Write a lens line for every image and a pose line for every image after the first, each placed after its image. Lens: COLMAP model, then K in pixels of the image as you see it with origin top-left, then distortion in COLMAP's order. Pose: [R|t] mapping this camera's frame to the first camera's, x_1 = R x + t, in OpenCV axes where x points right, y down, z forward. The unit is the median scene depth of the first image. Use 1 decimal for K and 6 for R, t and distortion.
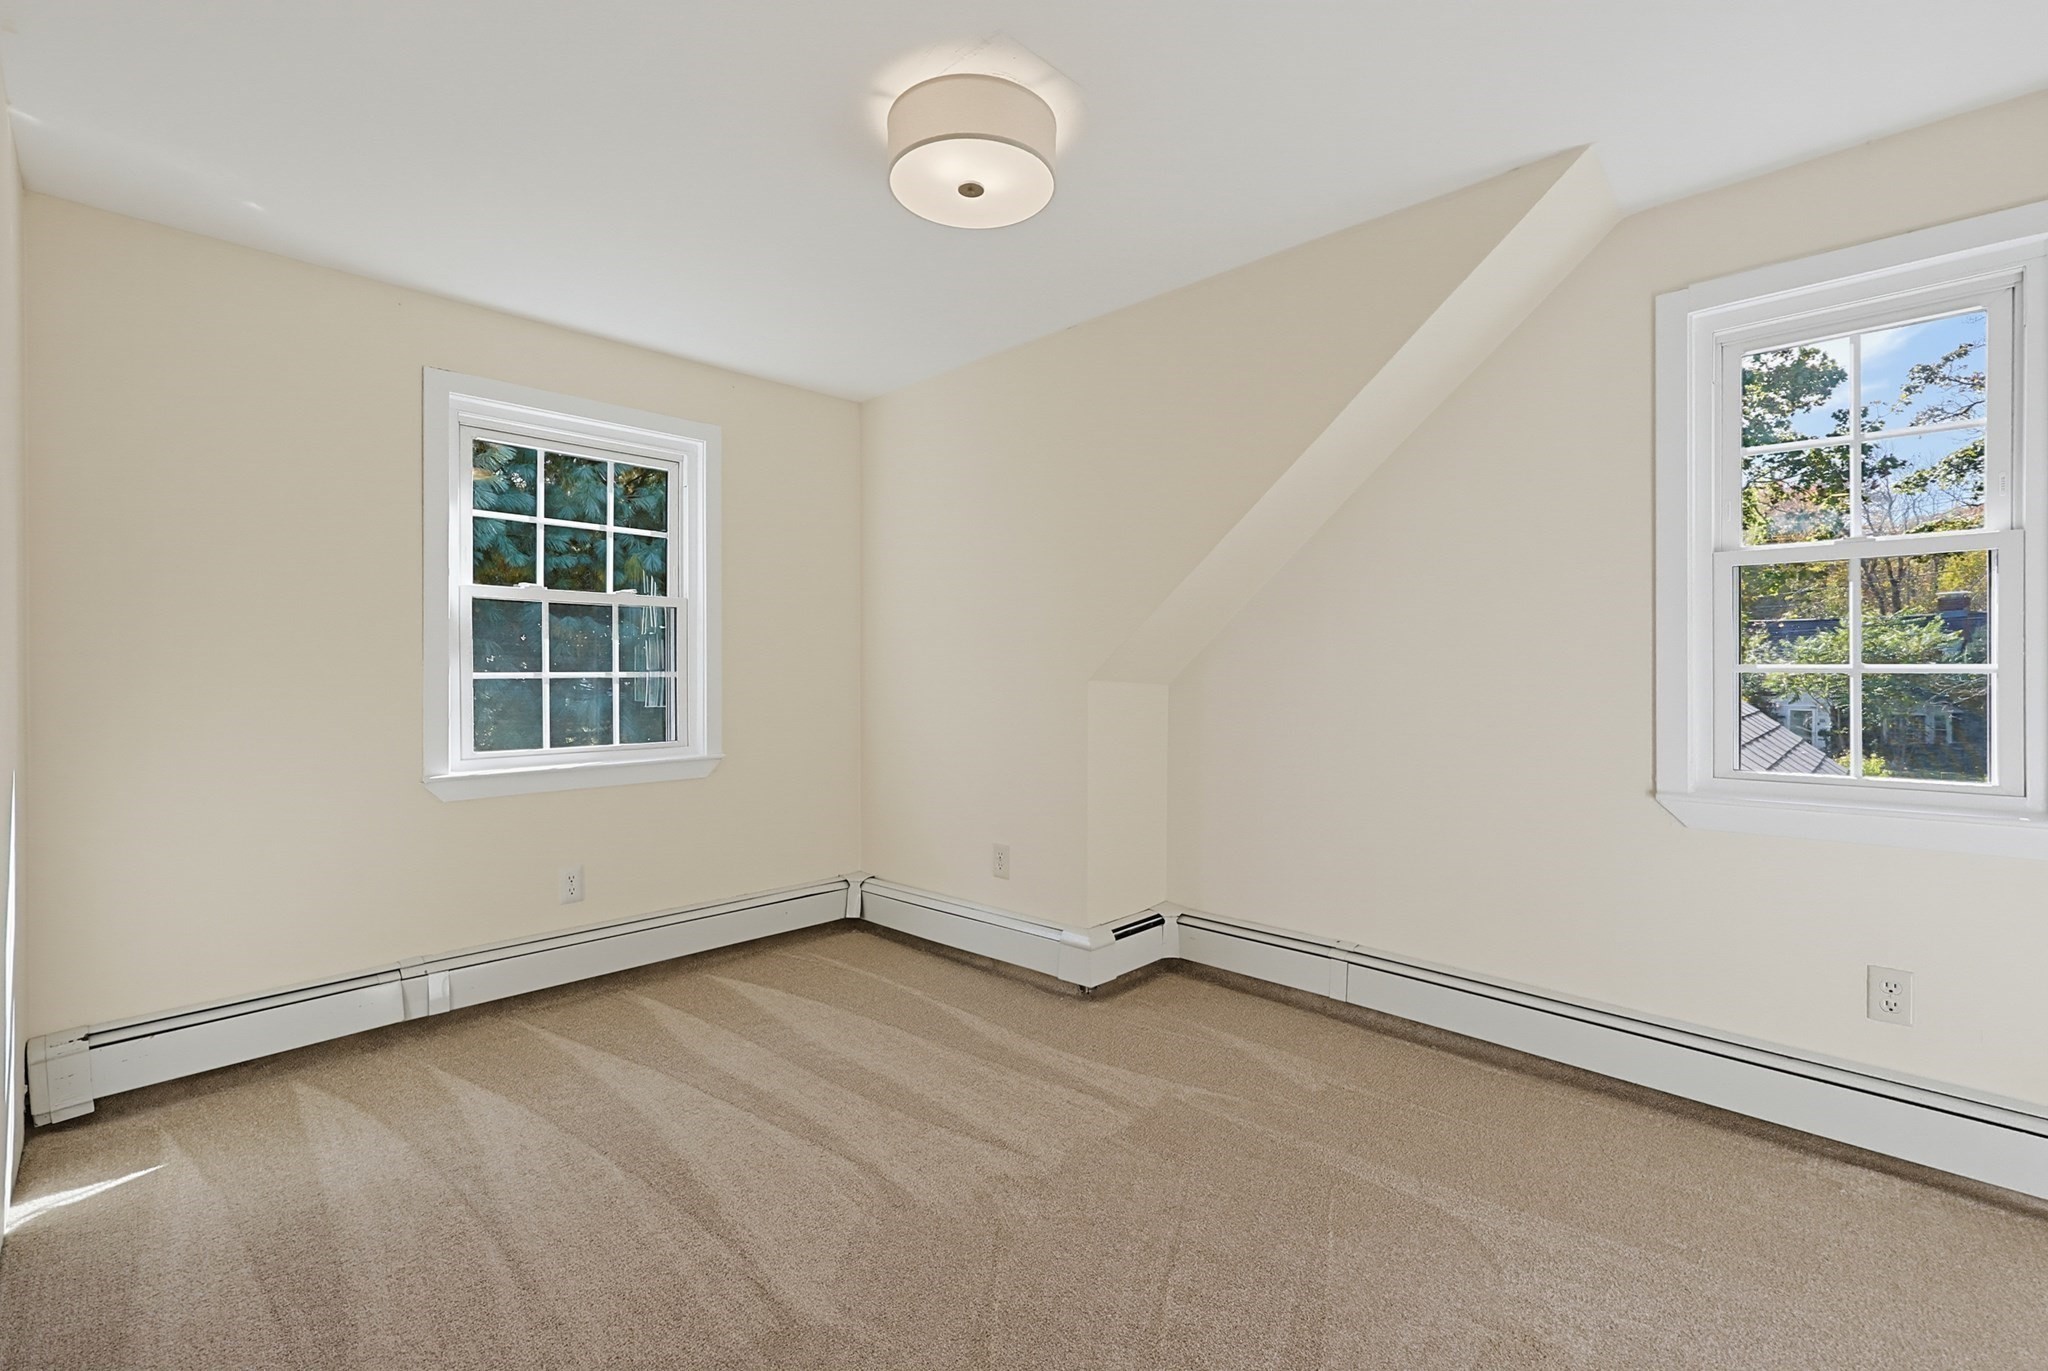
lens RADIAL K [[897.0, 0, 1008.2], [0, 897.0, 691.3], [0, 0, 1]] dist [-0.000376, 0.000477]
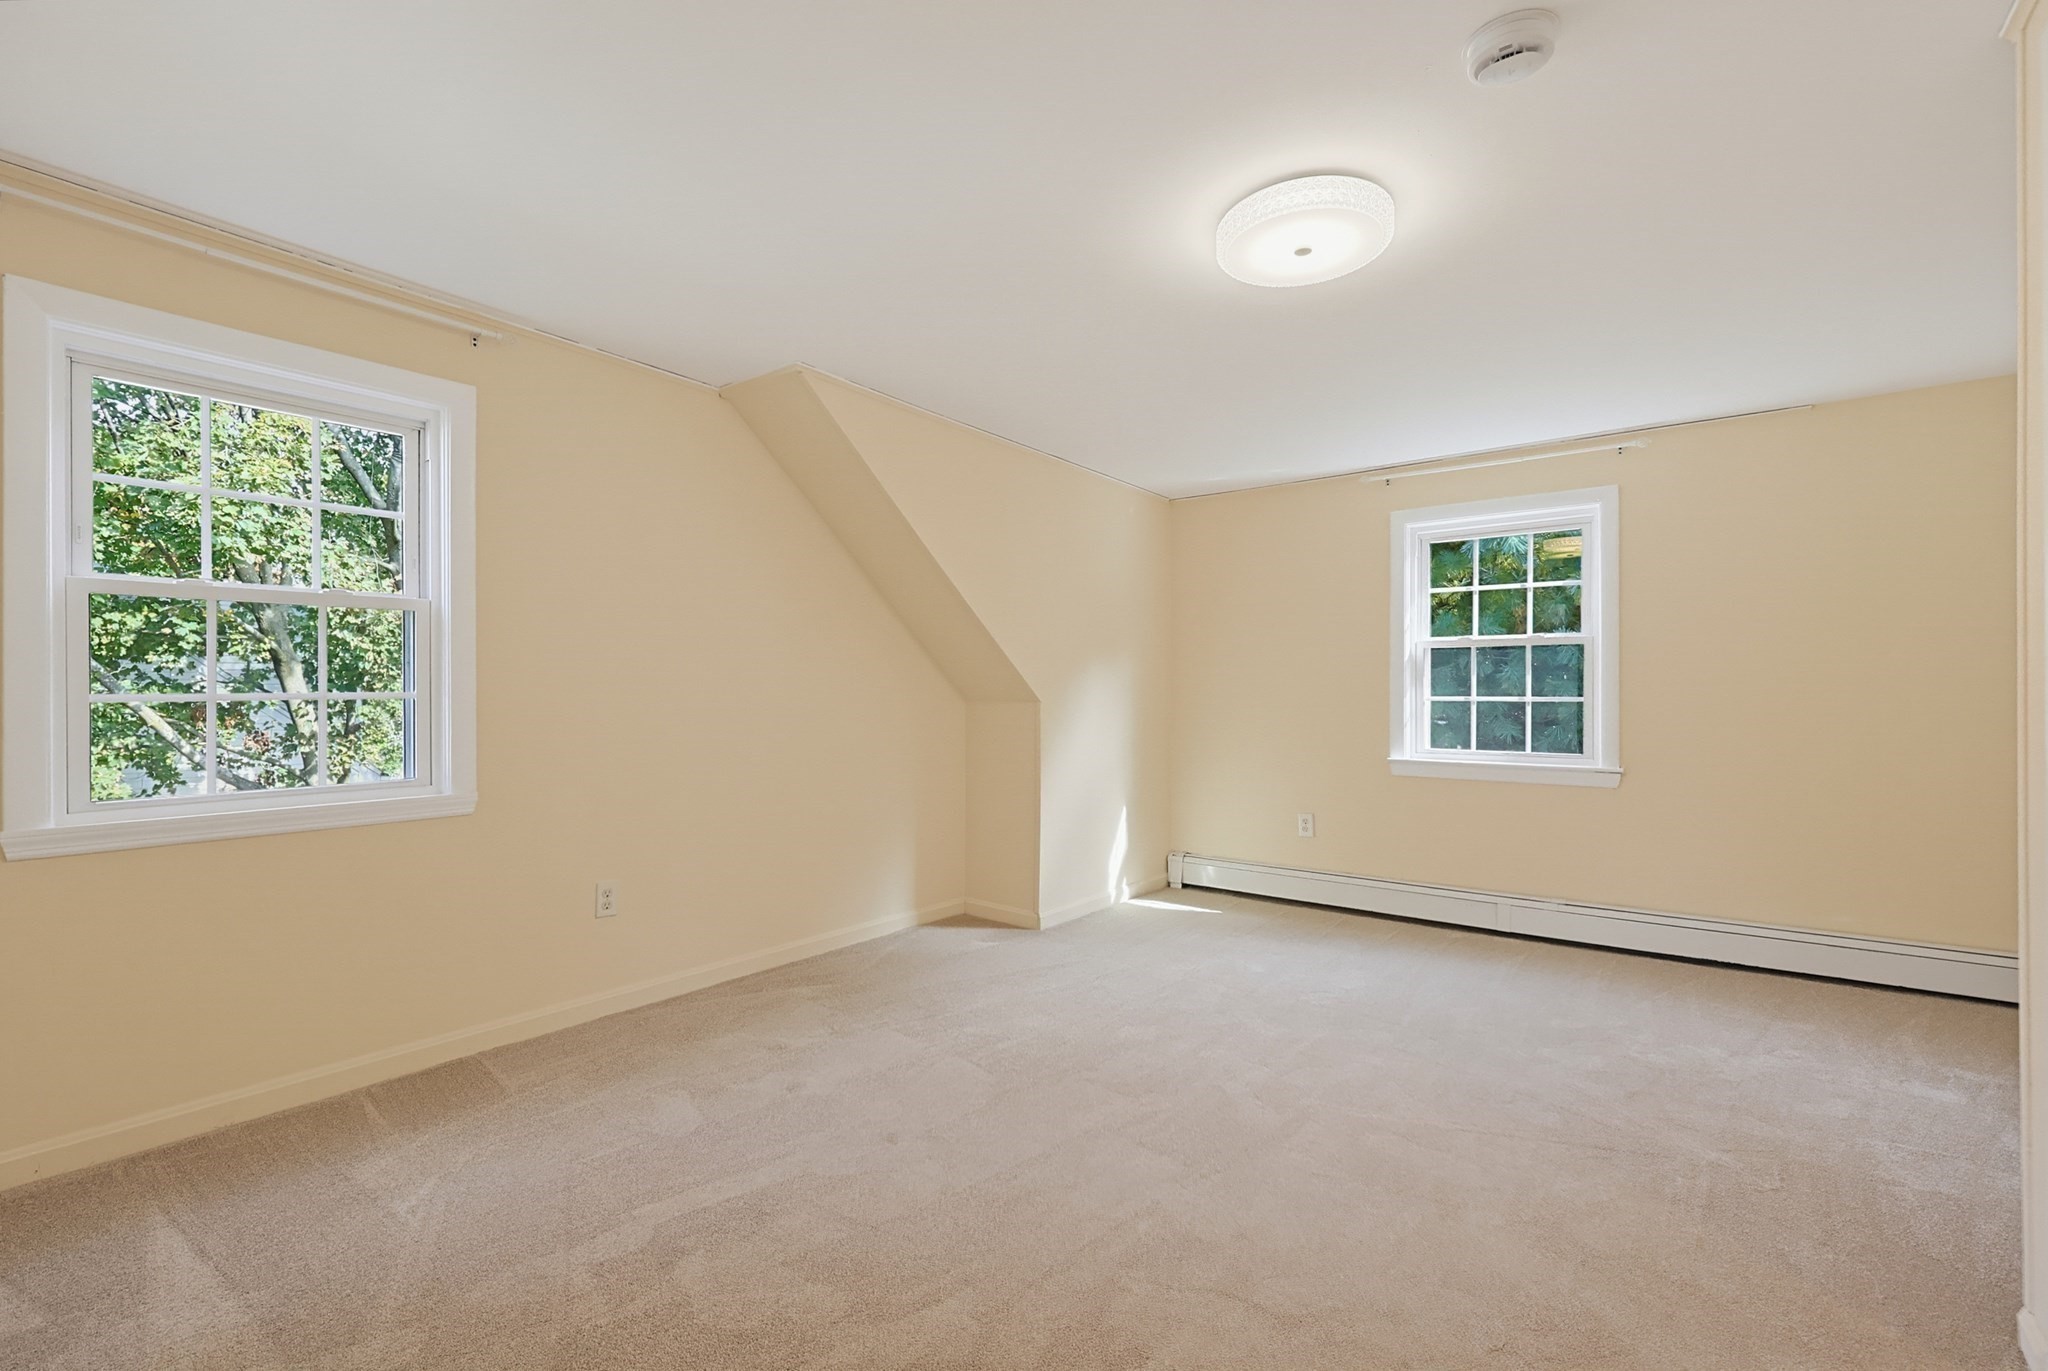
lens RADIAL K [[897.0, 0, 1012.7], [0, 897.0, 690.4], [0, 0, 1]] dist [-0.000376, 0.000477]
pose [[0.121546, -0.005940, -0.992568, 0.791202], [-0.011275, 0.999909, -0.007364, -0.011362], [0.992522, 0.012086, 0.121468, 0.107329]]
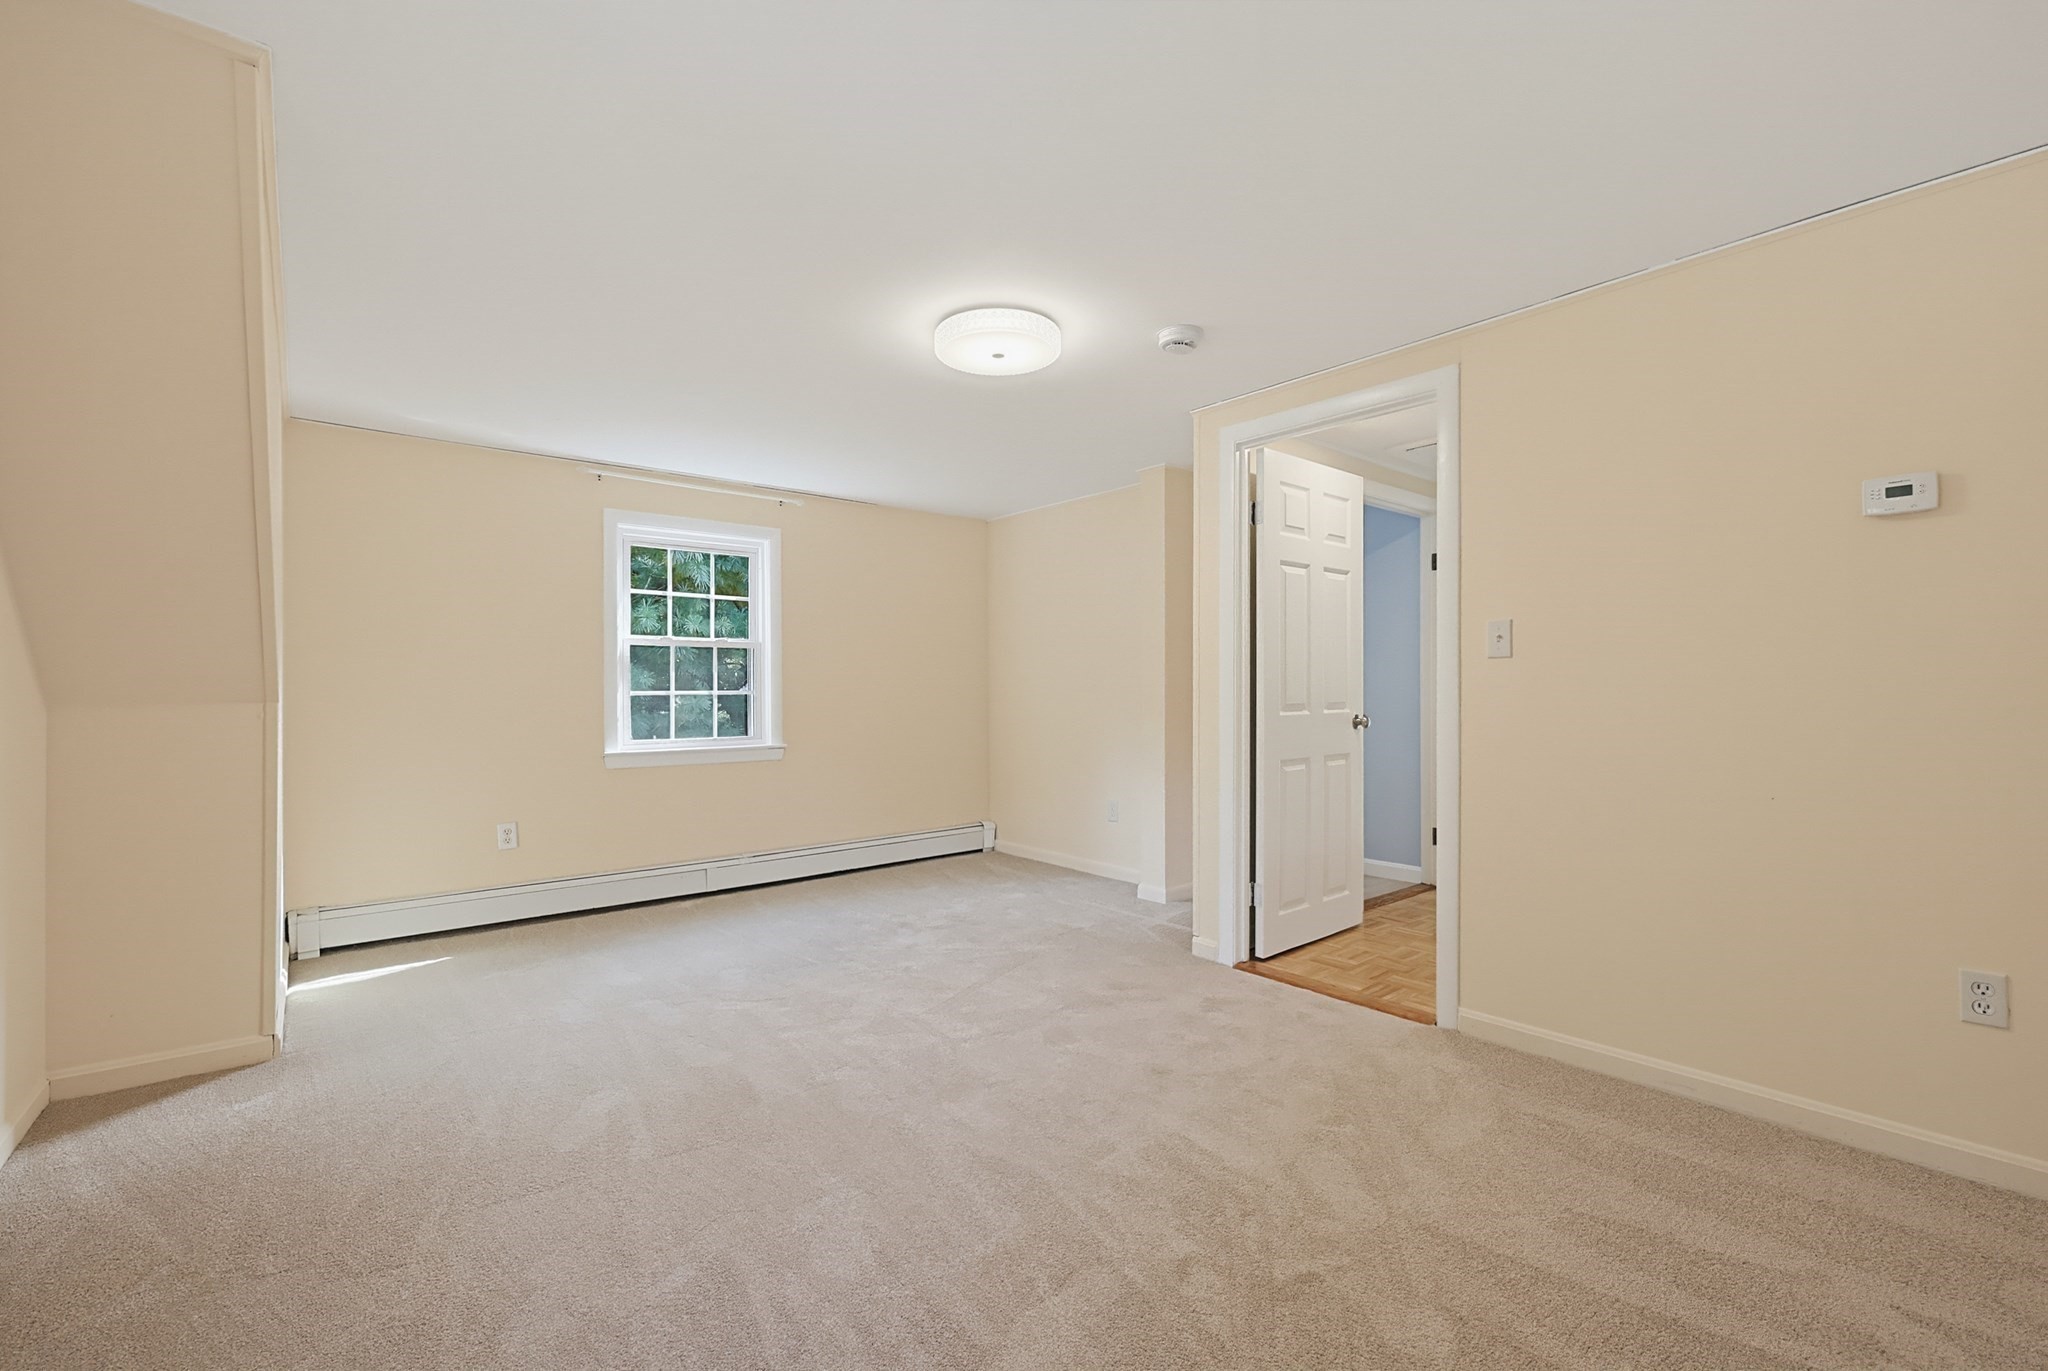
lens RADIAL K [[897.0, 0, 1028.1], [0, 897.0, 677.9], [0, 0, 1]] dist [-0.000376, 0.000477]
pose [[0.996289, -0.009380, -0.085560, 0.241617], [0.007948, 0.999823, -0.017056, -0.010506], [0.085704, 0.016313, 0.996187, -0.515630]]
